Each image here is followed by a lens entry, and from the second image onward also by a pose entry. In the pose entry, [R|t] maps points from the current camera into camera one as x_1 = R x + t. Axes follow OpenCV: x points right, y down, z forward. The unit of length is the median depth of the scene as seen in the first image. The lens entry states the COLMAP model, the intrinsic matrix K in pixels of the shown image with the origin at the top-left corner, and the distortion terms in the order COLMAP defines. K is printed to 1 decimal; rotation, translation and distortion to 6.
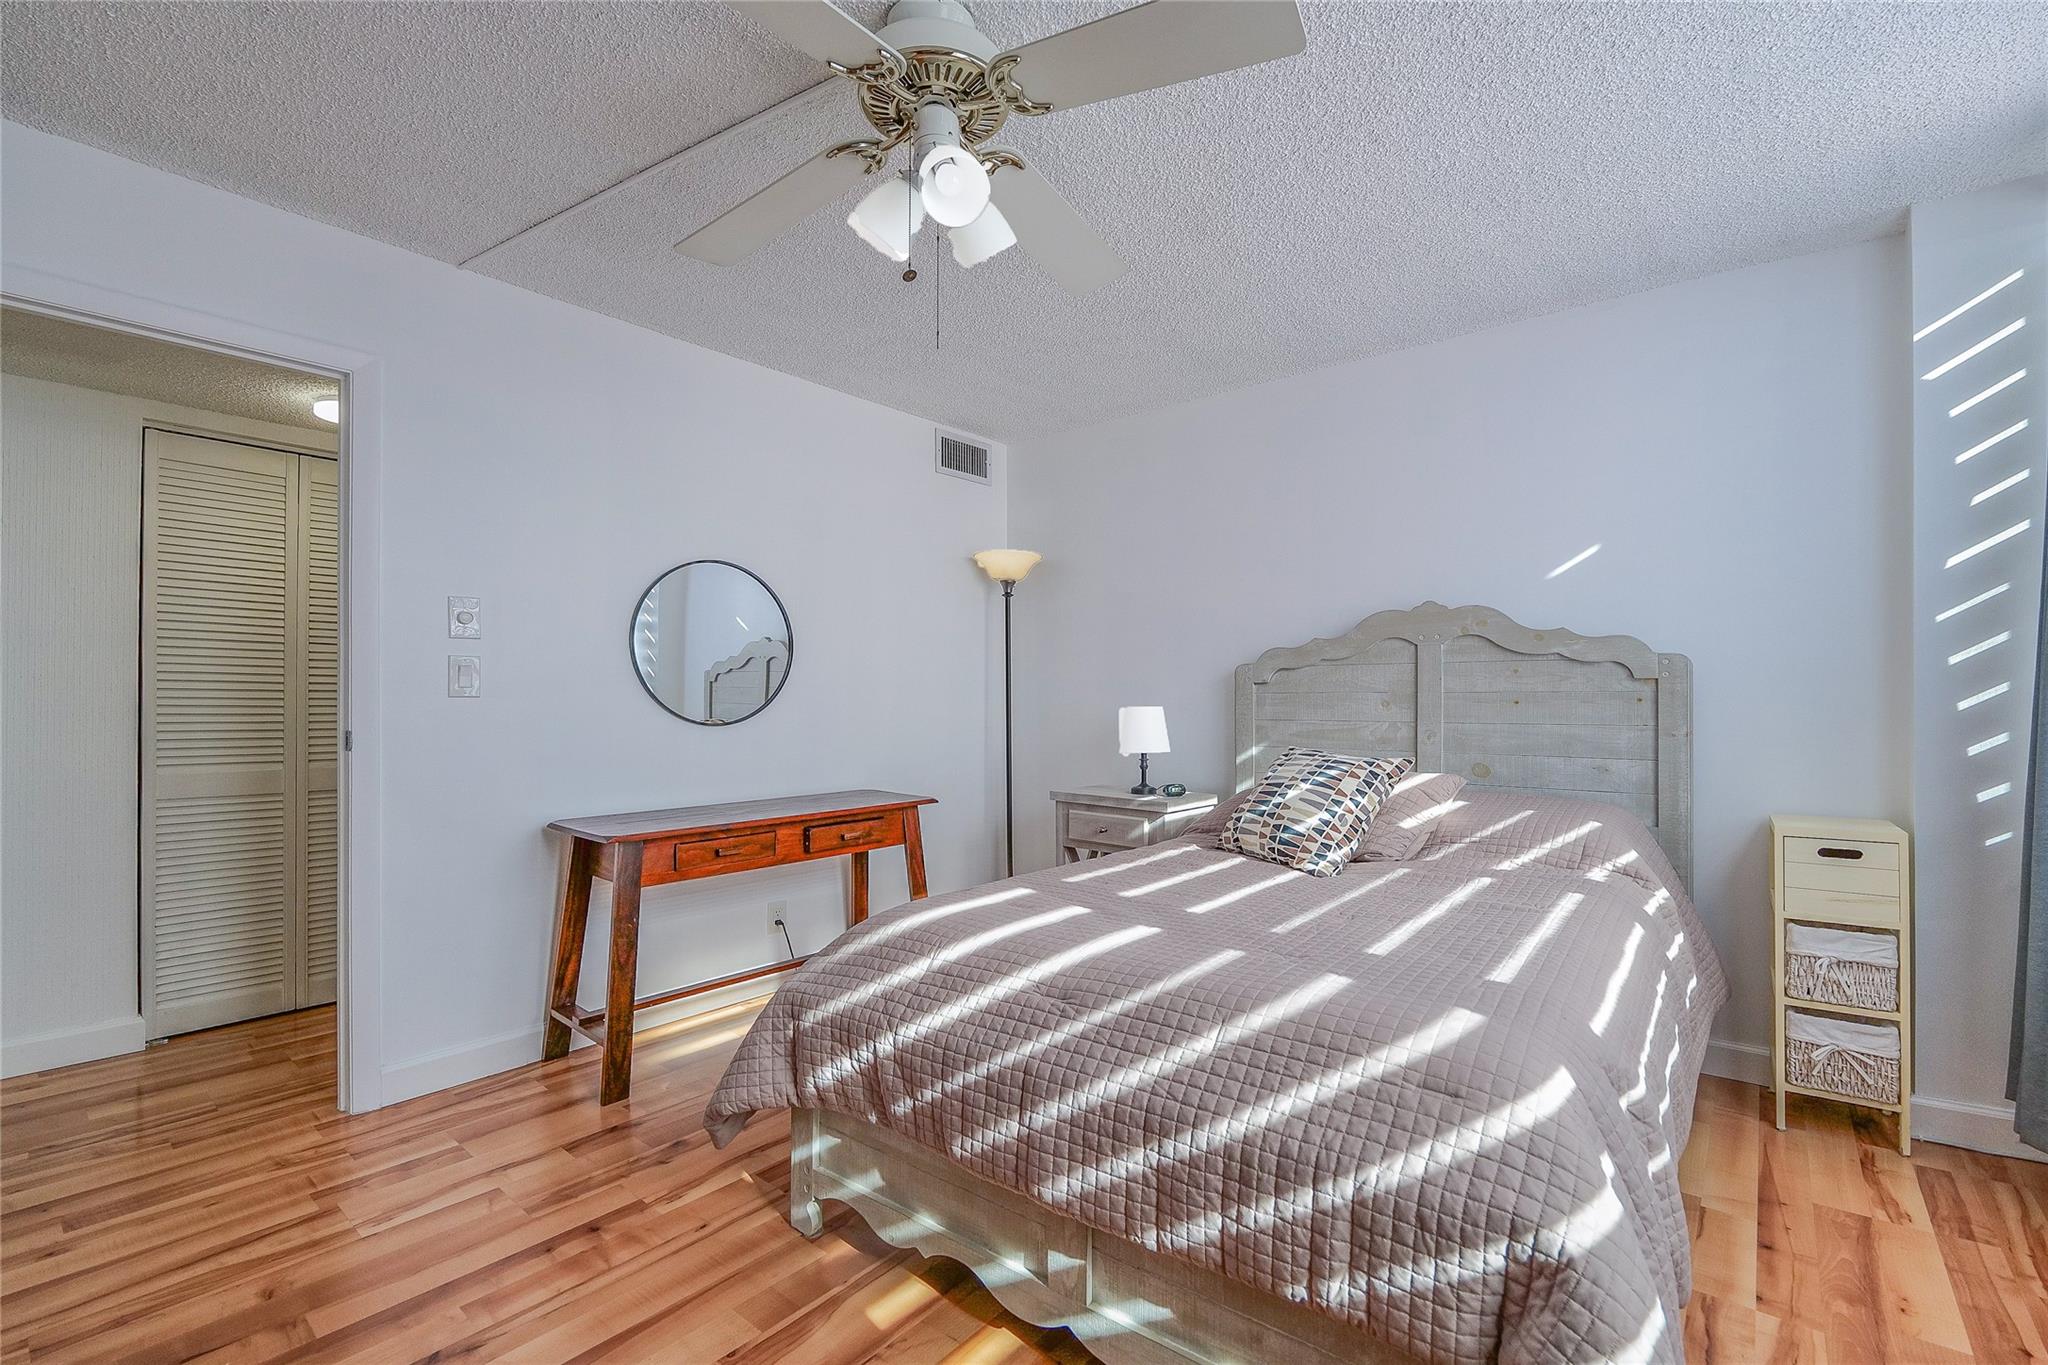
lens RADIAL K [[871.9, 0, 1097.4], [0, 871.9, 704.3], [0, 0, 1]] dist [-0.010638, 0.000073]
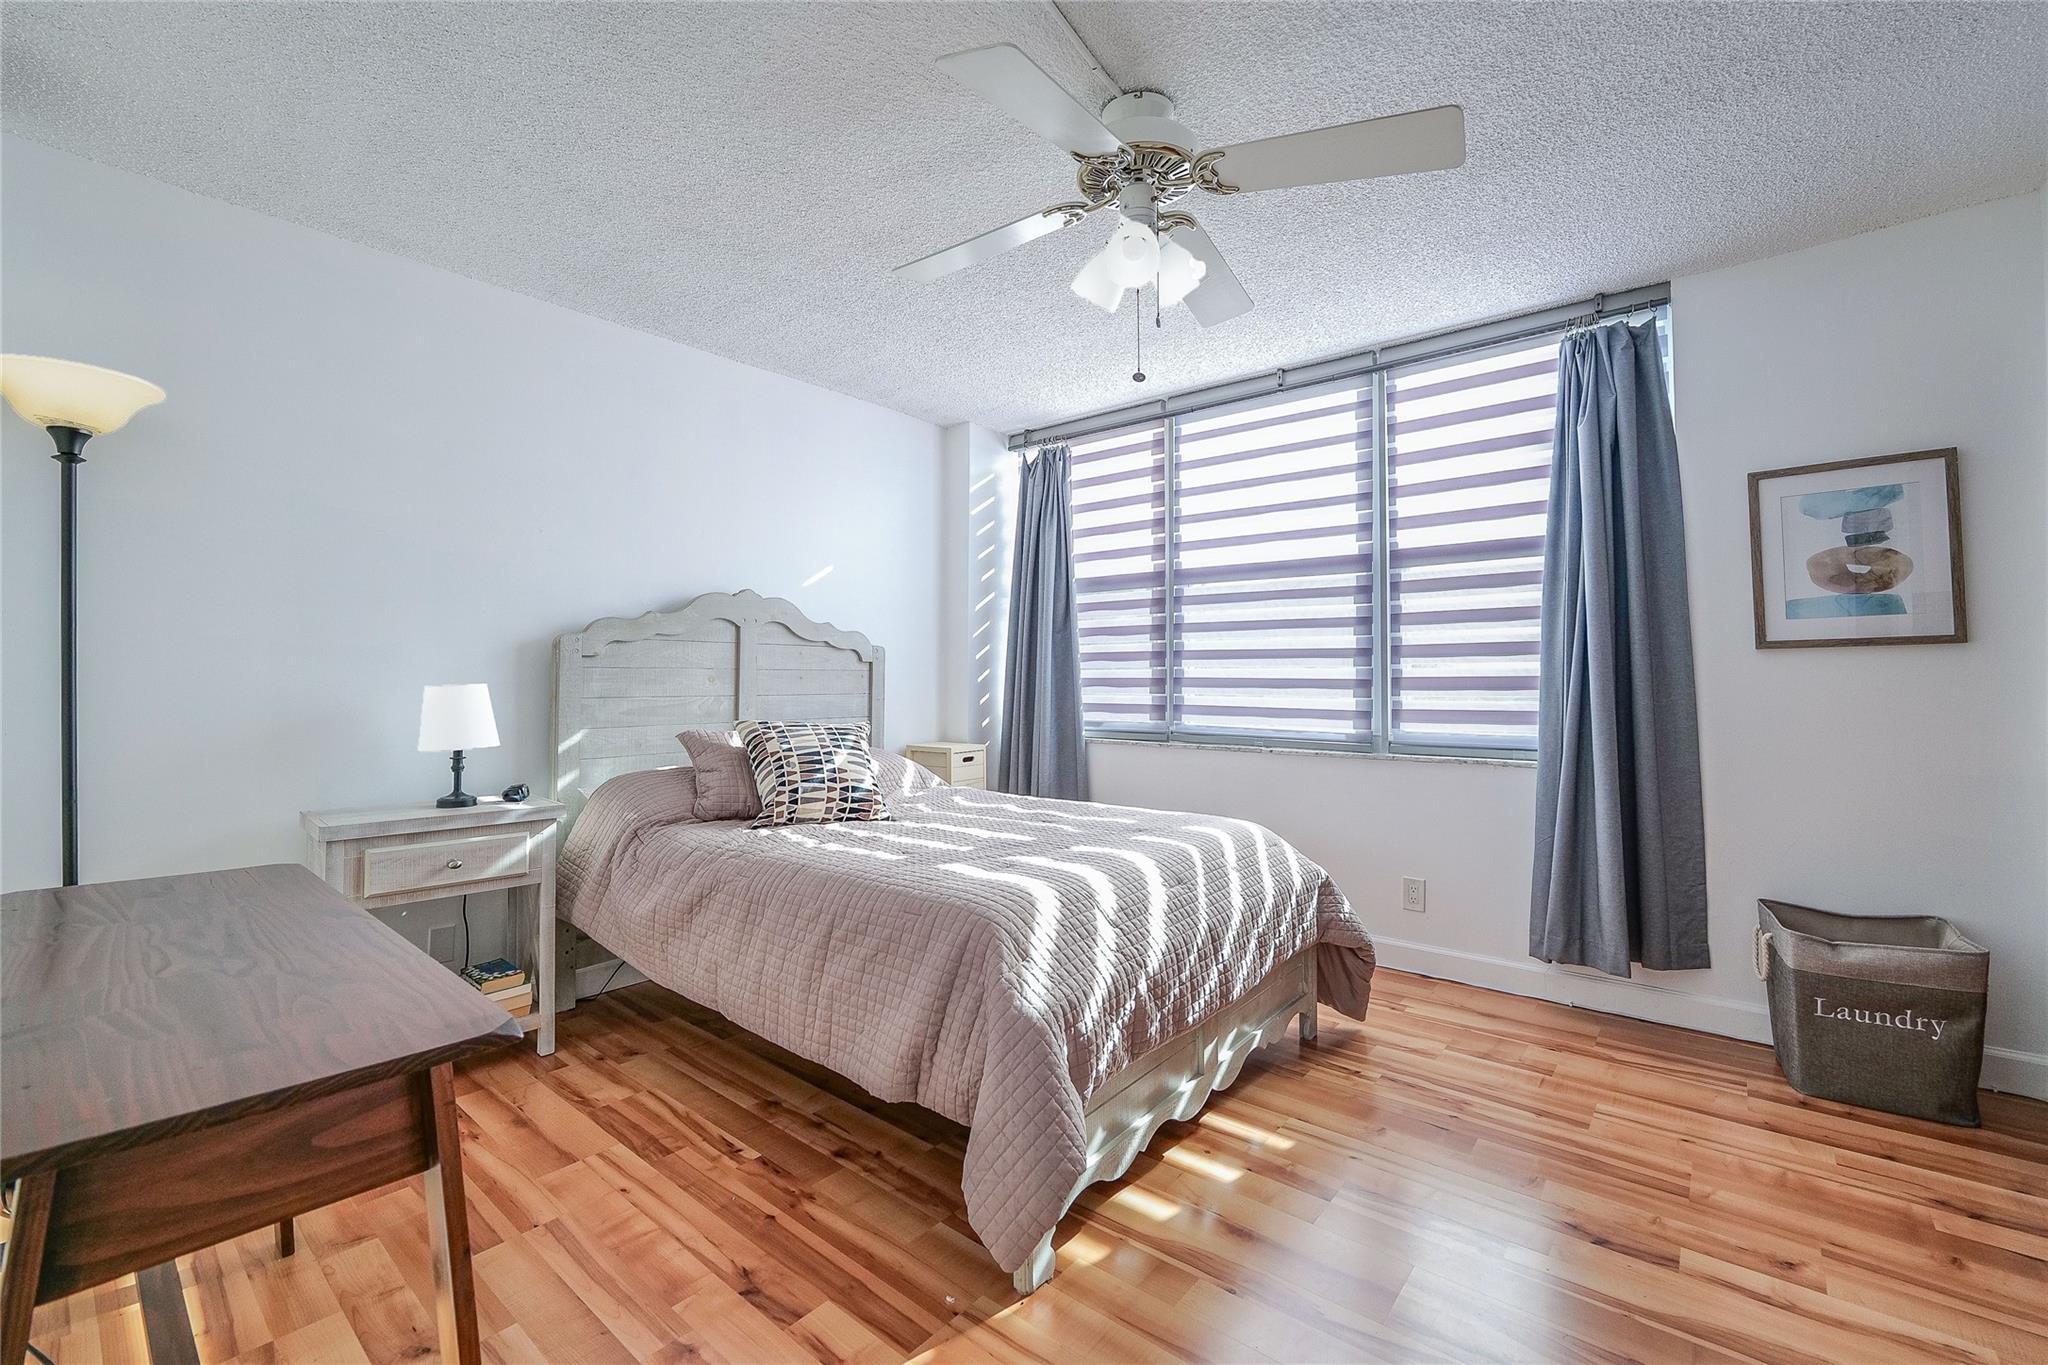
lens RADIAL K [[865.0, 0, 1018.1], [0, 865.0, 673.7], [0, 0, 1]] dist [-0.000211, 0.000106]
pose [[0.051340, 0.004001, 0.998673, -0.815397], [0.003294, 0.999986, -0.004175, -0.002059], [-0.998676, 0.003504, 0.051326, 0.656131]]
